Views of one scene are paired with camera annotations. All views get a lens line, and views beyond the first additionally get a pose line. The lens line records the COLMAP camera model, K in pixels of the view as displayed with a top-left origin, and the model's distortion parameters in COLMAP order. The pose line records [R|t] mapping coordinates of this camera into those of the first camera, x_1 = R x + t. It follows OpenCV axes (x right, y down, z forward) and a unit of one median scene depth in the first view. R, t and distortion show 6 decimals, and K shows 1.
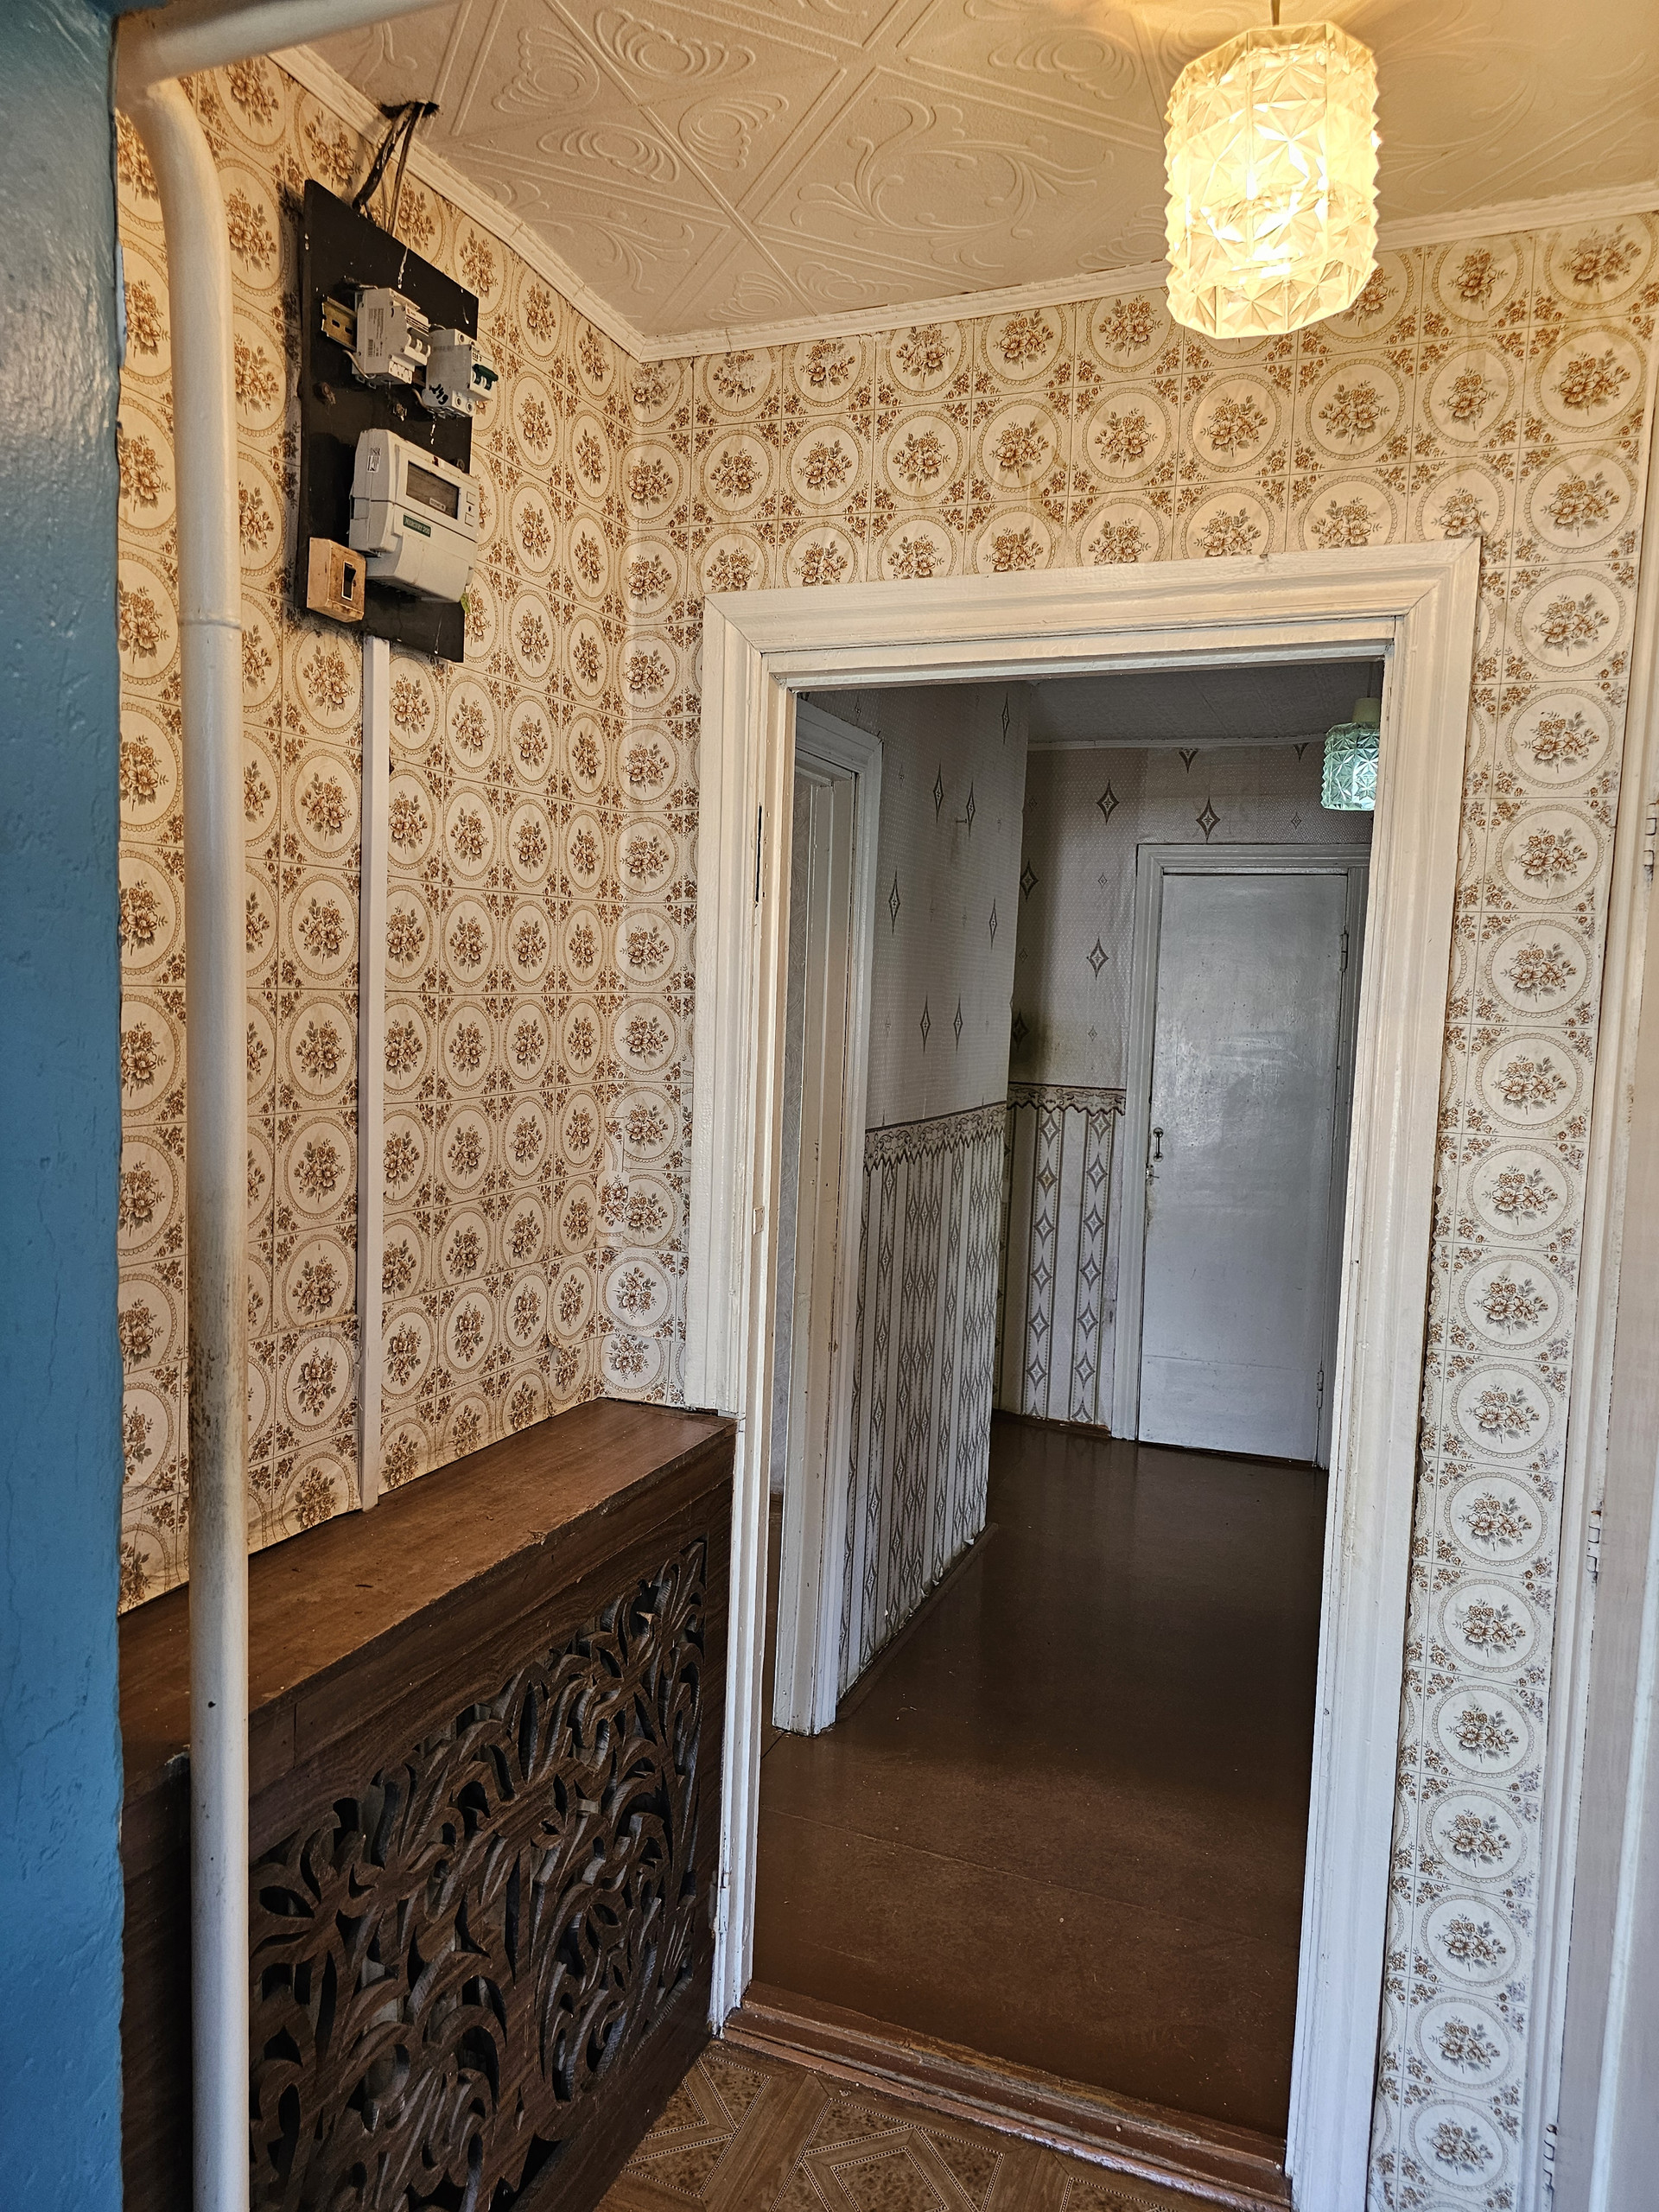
lens RADIAL K [[1481.4, 0, 821.8], [0, 1481.4, 1113.4], [0, 0, 1]] dist [0.062604, -0.054401]
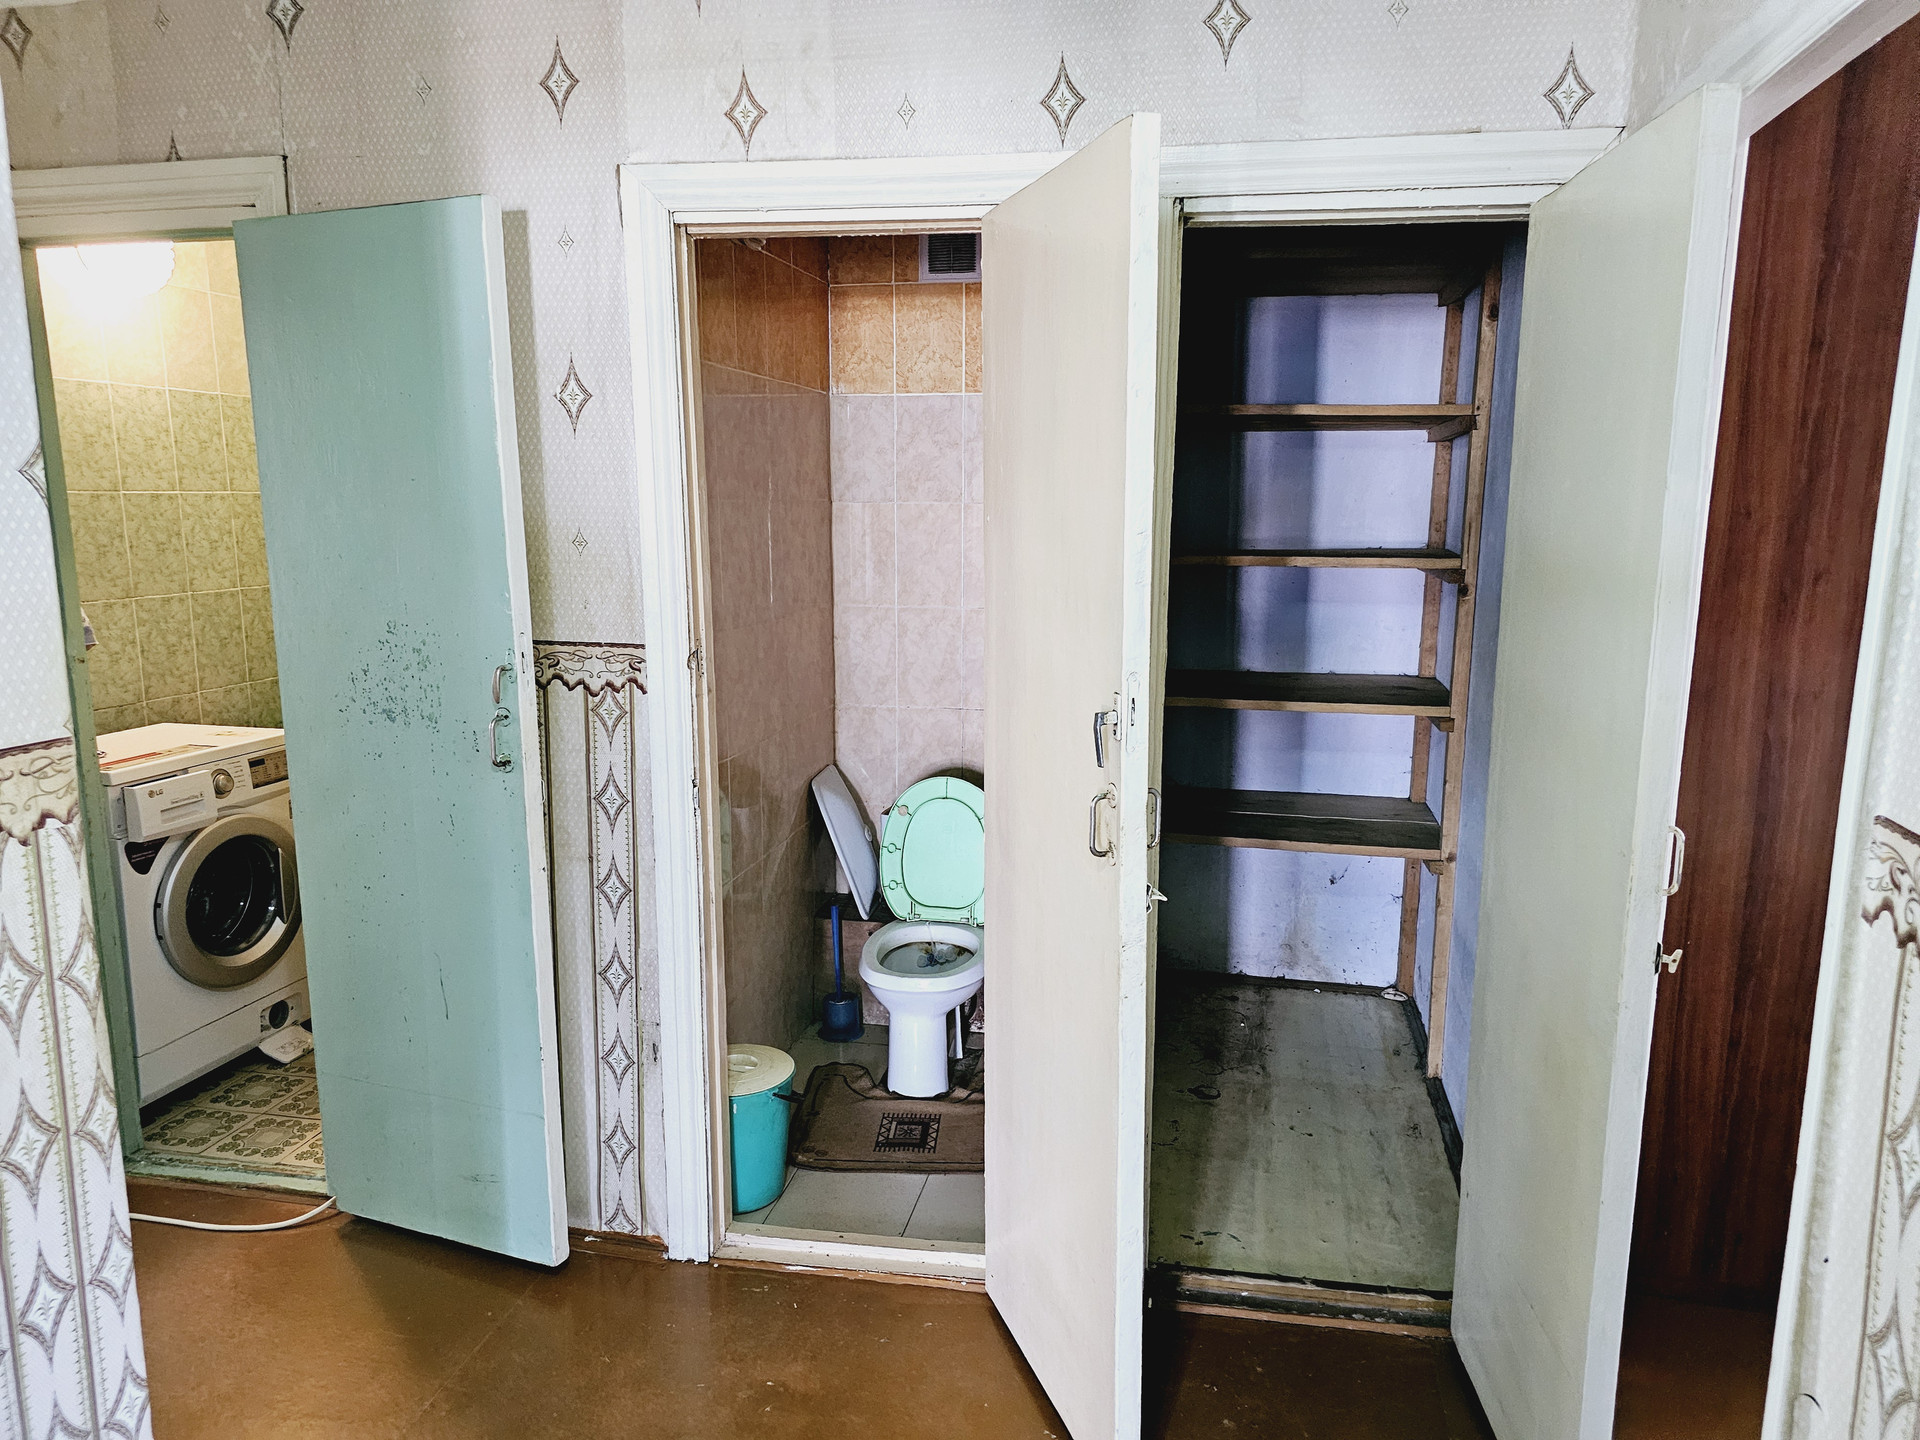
lens RADIAL K [[1285.8, 0, 978.9], [0, 1285.8, 727.4], [0, 0, 1]] dist [0.062604, -0.054401]
pose [[0.983624, -0.061641, 0.169366, 0.615529], [0.047639, 0.995196, 0.085531, -0.052515], [-0.173825, -0.076062, 0.981835, 1.312289]]
